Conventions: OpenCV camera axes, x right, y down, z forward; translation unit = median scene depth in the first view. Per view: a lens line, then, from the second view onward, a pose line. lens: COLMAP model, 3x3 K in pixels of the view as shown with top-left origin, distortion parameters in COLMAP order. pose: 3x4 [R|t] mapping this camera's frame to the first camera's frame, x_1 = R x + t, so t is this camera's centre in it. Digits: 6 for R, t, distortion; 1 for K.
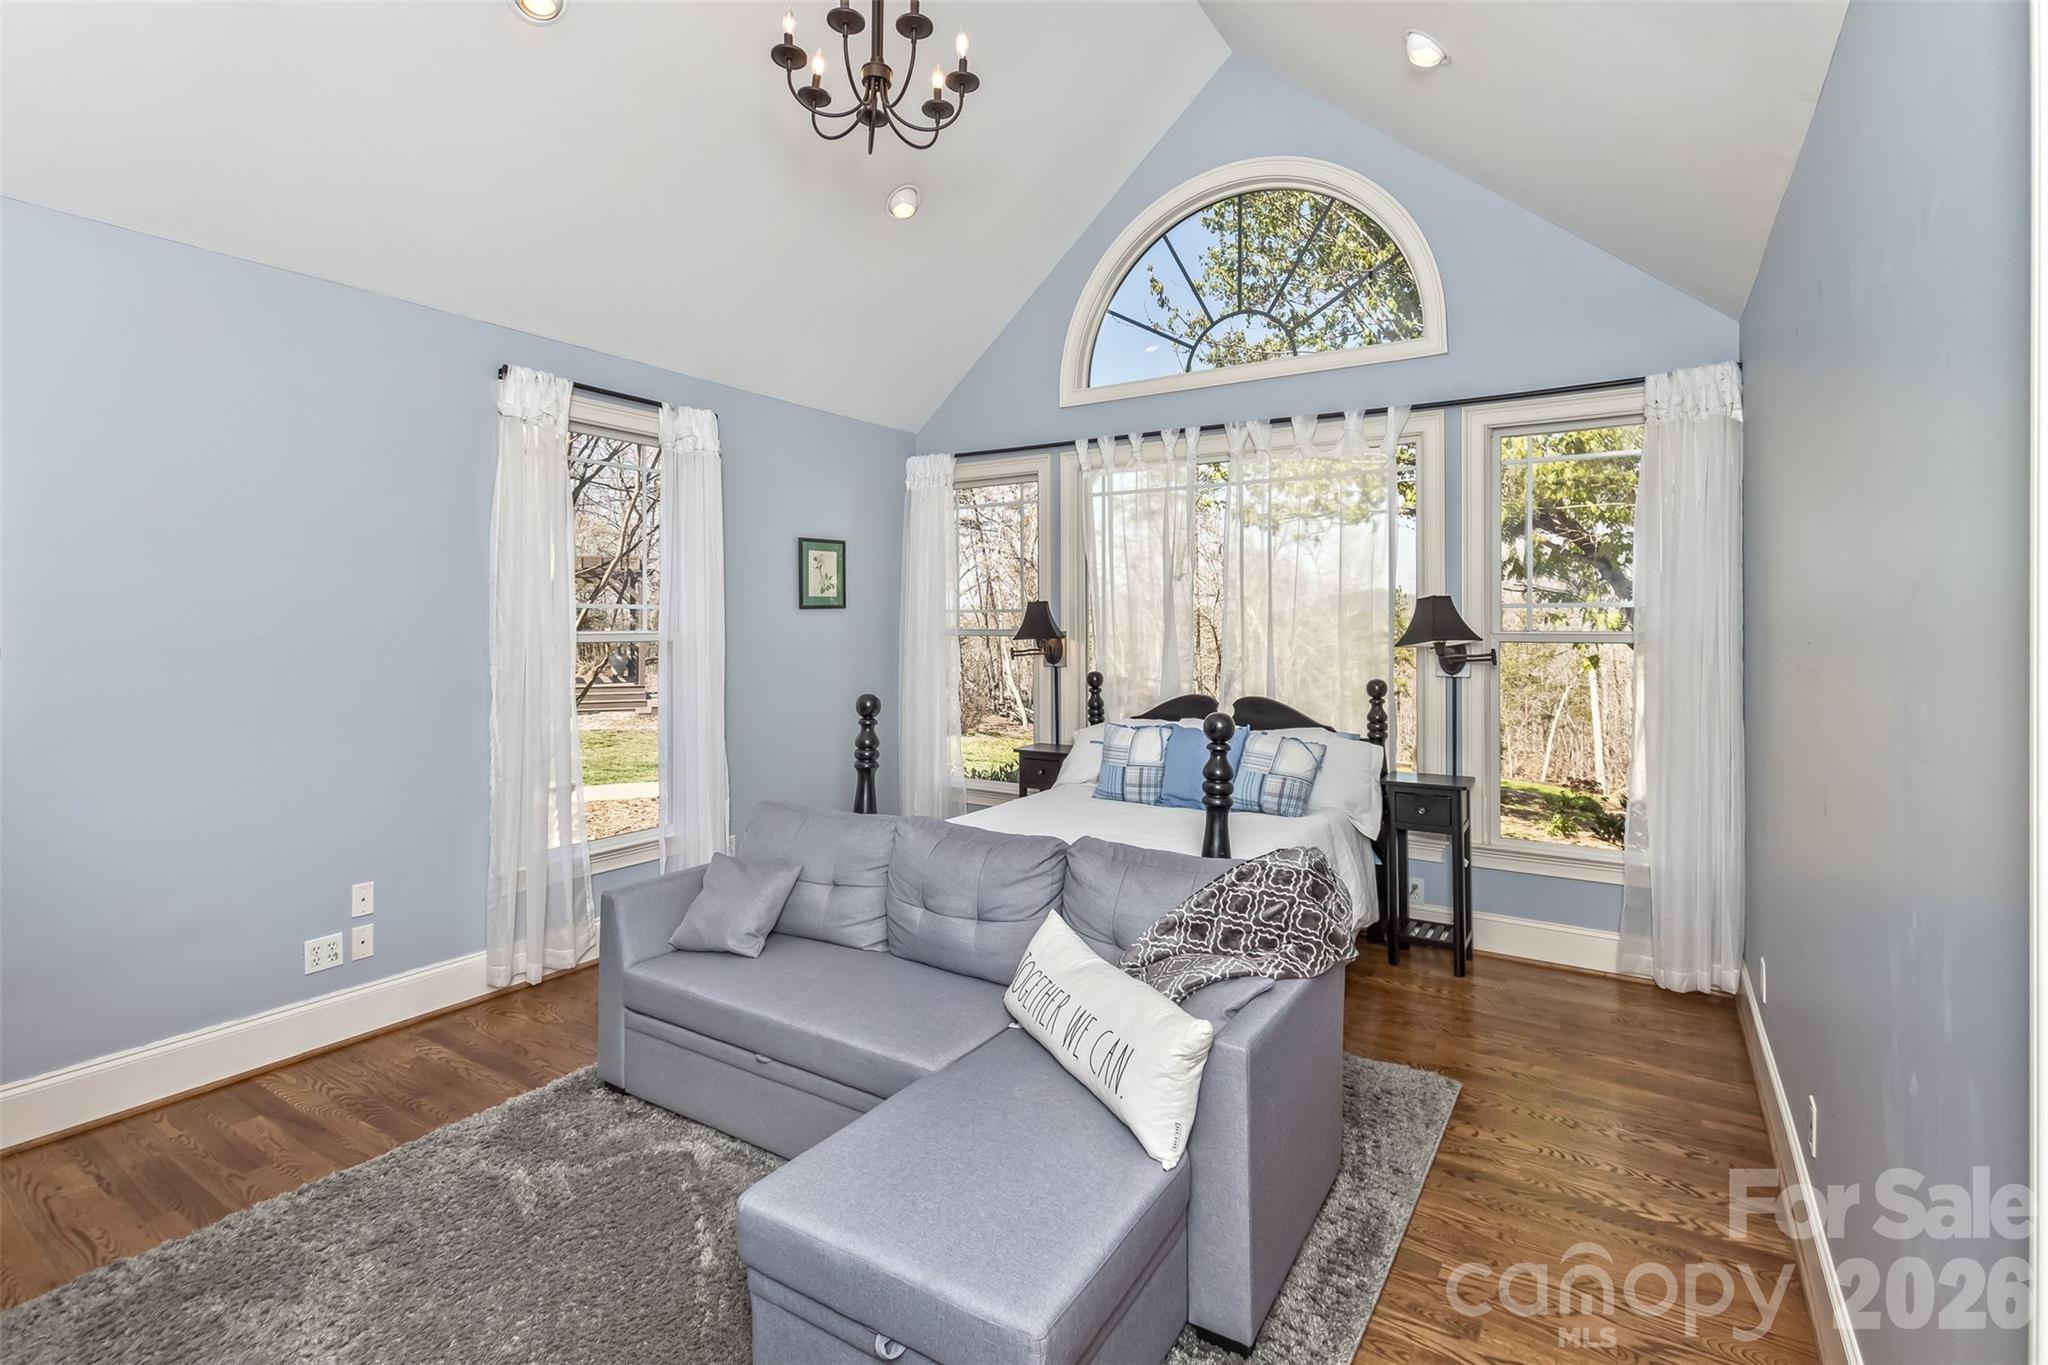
lens RADIAL K [[1017.2, 0, 1138.8], [0, 1017.2, 621.2], [0, 0, 1]] dist [0.016484, 0.000493]
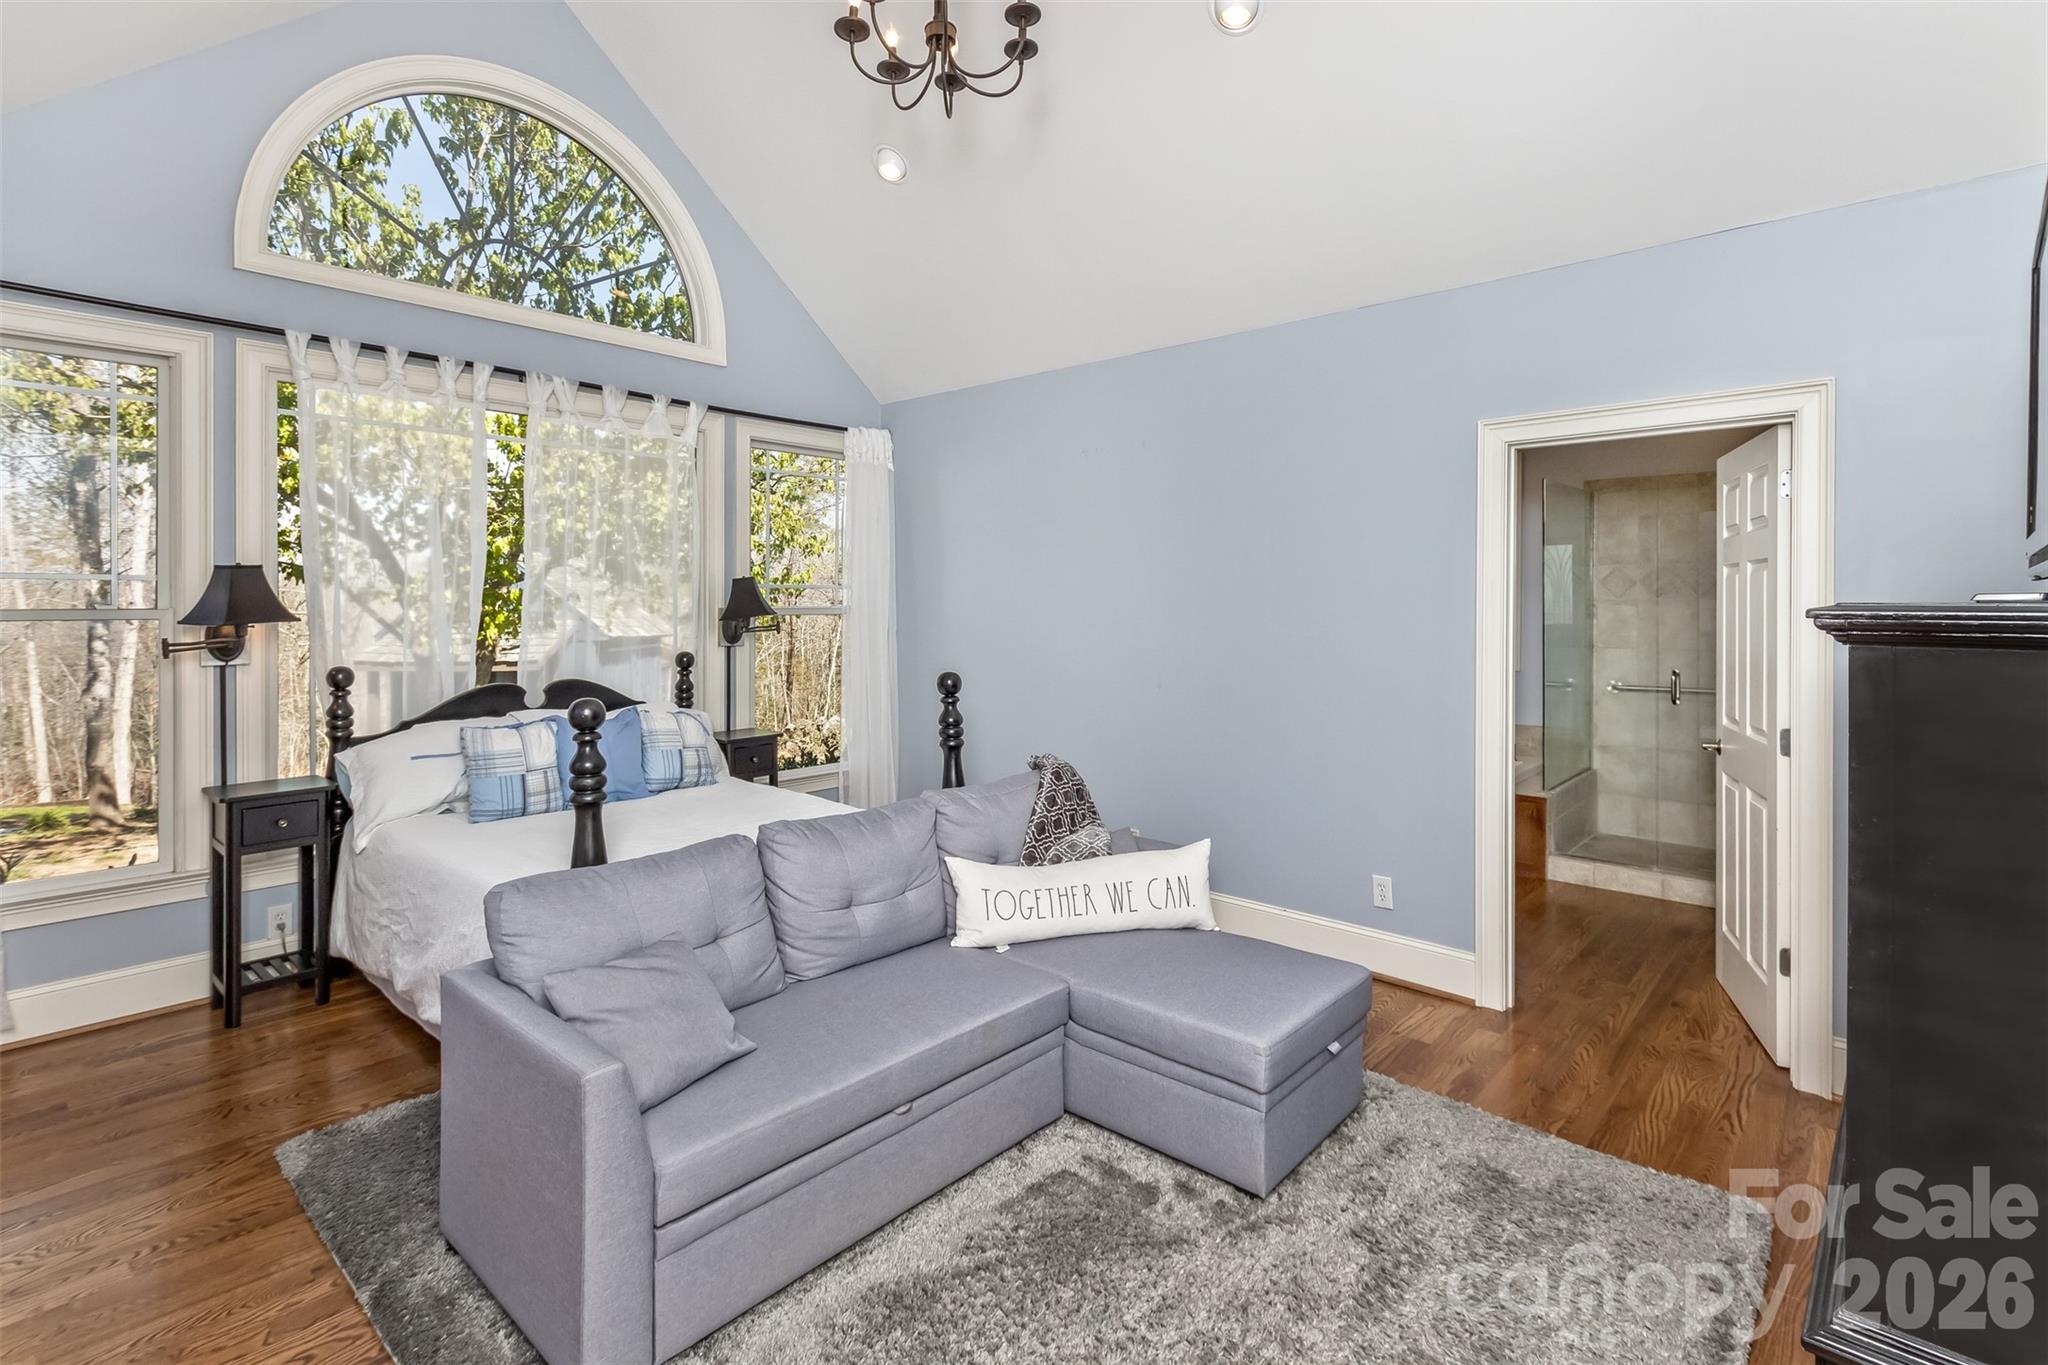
lens RADIAL K [[973.5, 0, 1024.7], [0, 973.5, 597.6], [0, 0, 1]] dist [0.002772, 0.000190]
pose [[0.167443, 0.005038, 0.985869, -0.712303], [0.001826, 0.999984, -0.005420, 0.004987], [-0.985880, 0.002708, 0.167431, 0.472582]]
